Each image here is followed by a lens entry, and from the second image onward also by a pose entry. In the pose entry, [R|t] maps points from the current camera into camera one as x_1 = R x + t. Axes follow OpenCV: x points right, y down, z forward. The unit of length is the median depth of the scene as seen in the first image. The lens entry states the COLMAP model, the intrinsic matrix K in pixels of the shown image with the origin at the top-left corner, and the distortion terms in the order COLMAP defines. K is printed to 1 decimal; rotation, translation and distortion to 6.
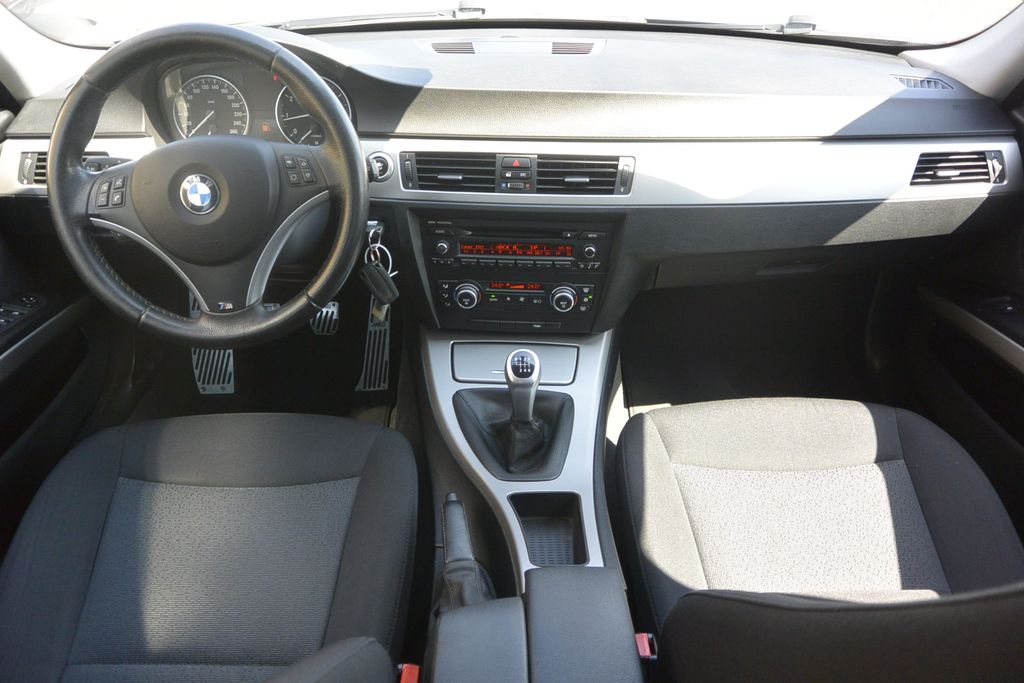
lens RADIAL K [[776.7, 0, 505.0], [0, 776.7, 338.5], [0, 0, 1]] dist [-0.010352, 0.019154]
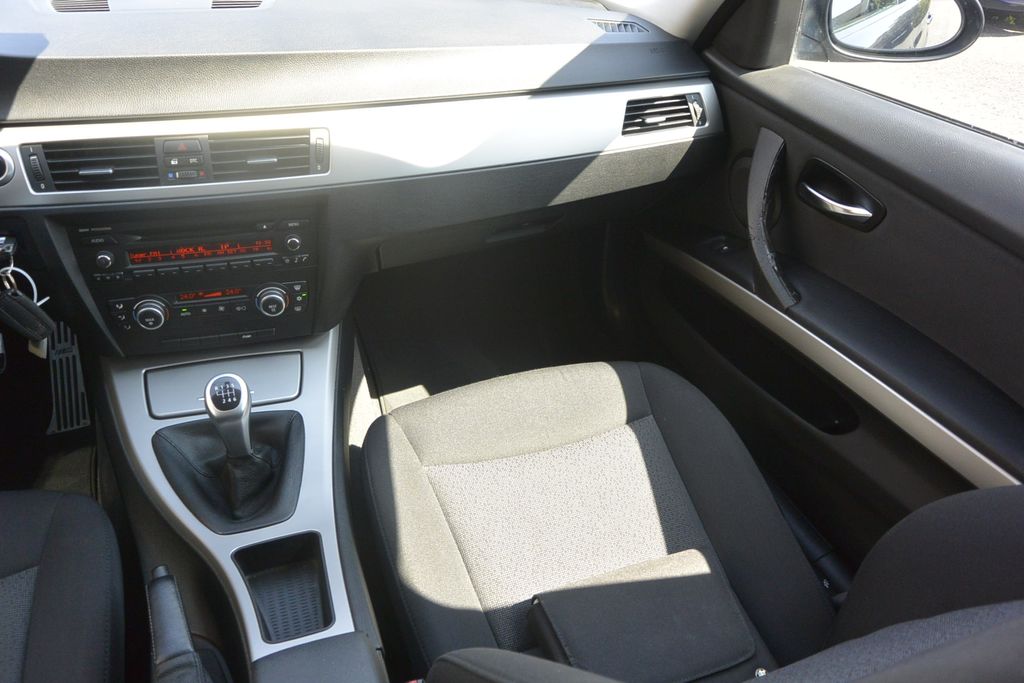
lens RADIAL K [[776.7, 0, 503.5], [0, 776.7, 337.8], [0, 0, 1]] dist [-0.010352, 0.019154]
pose [[0.944825, -0.155156, 0.288501, 0.065959], [0.140485, 0.987533, 0.071014, -0.037996], [-0.295922, -0.026565, 0.954843, 0.116438]]
